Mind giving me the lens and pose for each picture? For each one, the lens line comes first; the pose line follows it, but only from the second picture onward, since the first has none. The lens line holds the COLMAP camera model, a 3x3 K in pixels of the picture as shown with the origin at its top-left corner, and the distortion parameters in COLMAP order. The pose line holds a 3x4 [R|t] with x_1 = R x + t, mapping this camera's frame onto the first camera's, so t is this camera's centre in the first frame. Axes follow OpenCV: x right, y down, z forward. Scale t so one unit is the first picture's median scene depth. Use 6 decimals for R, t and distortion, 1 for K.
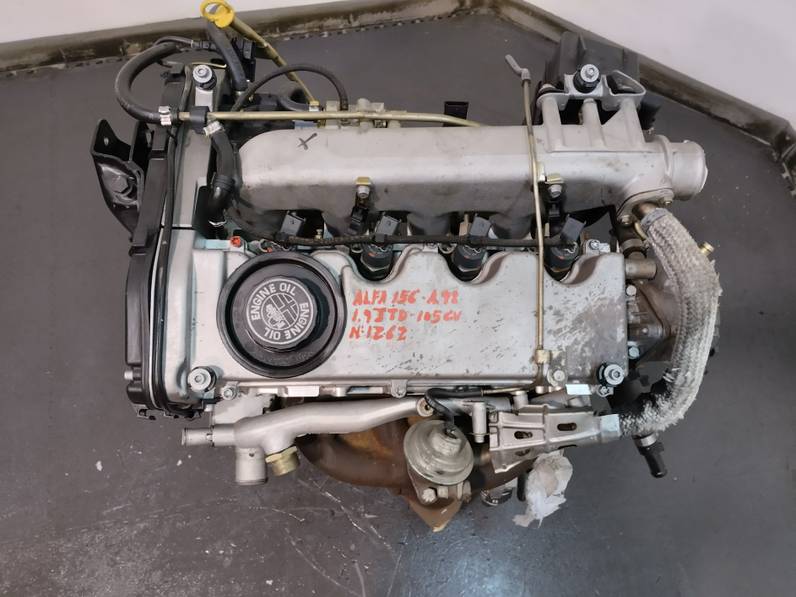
lens RADIAL K [[654.6, 0, 395.4], [0, 654.6, 301.0], [0, 0, 1]] dist [0.043186, -0.049488]
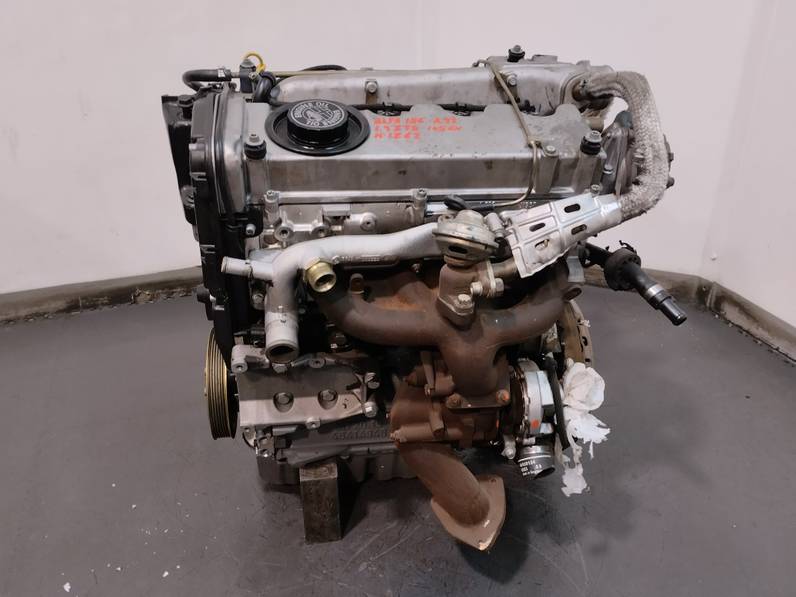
lens RADIAL K [[654.6, 0, 399.3], [0, 654.6, 301.4], [0, 0, 1]] dist [0.043186, -0.049488]
pose [[0.991333, -0.086640, 0.098759, -0.166485], [0.129369, 0.774690, -0.618966, 1.021634], [-0.022881, 0.626378, 0.779184, 0.235352]]
